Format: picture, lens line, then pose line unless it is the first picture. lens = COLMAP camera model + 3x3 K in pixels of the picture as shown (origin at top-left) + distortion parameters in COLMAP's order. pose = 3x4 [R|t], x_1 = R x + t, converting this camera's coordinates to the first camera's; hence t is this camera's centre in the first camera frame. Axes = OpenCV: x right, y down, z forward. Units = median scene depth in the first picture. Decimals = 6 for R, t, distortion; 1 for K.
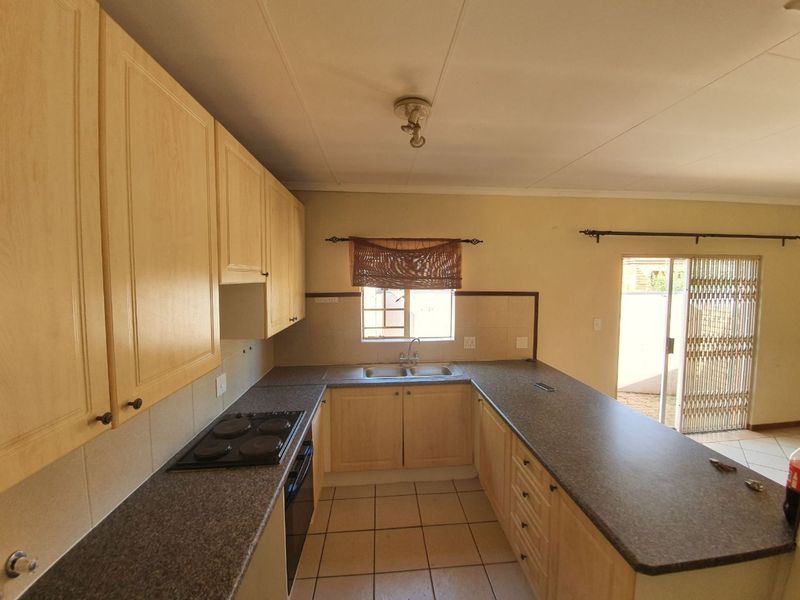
lens RADIAL K [[318.7, 0, 404.4], [0, 318.7, 294.5], [0, 0, 1]] dist [0.009587, -0.016519]
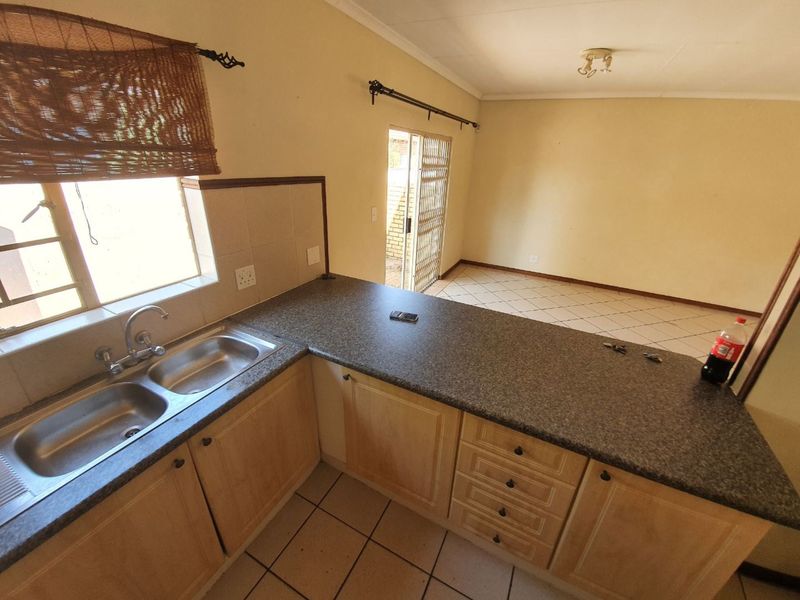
lens RADIAL K [[318.7, 0, 404.4], [0, 318.7, 294.5], [0, 0, 1]] dist [0.009587, -0.016519]
pose [[0.526860, -0.321596, 0.786762, -0.095235], [0.007475, 0.927372, 0.374065, -0.026263], [-0.849919, -0.191199, 0.491000, 0.479231]]
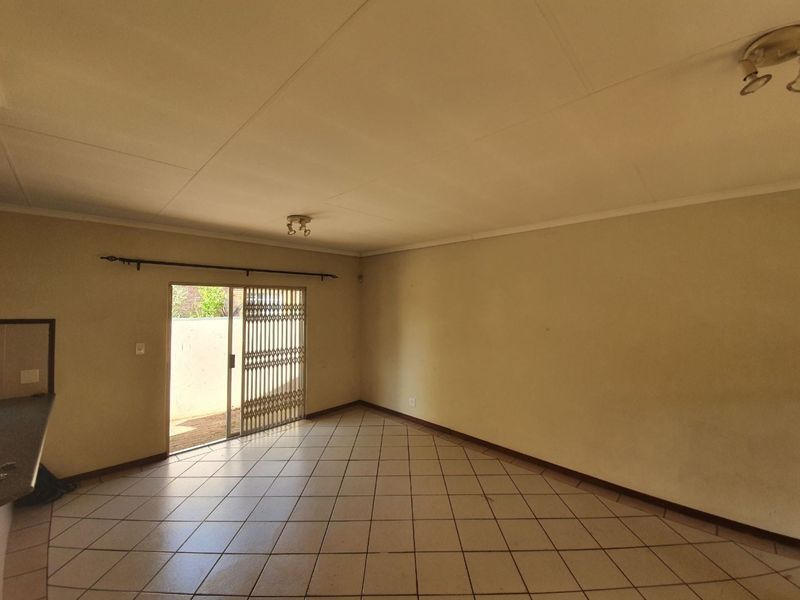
lens RADIAL K [[318.7, 0, 404.4], [0, 318.7, 294.5], [0, 0, 1]] dist [0.009587, -0.016519]
pose [[0.750920, 0.017925, 0.660149, 0.573689], [0.042233, 0.996282, -0.075092, 0.032943], [-0.659041, 0.084268, 0.747371, -0.351814]]
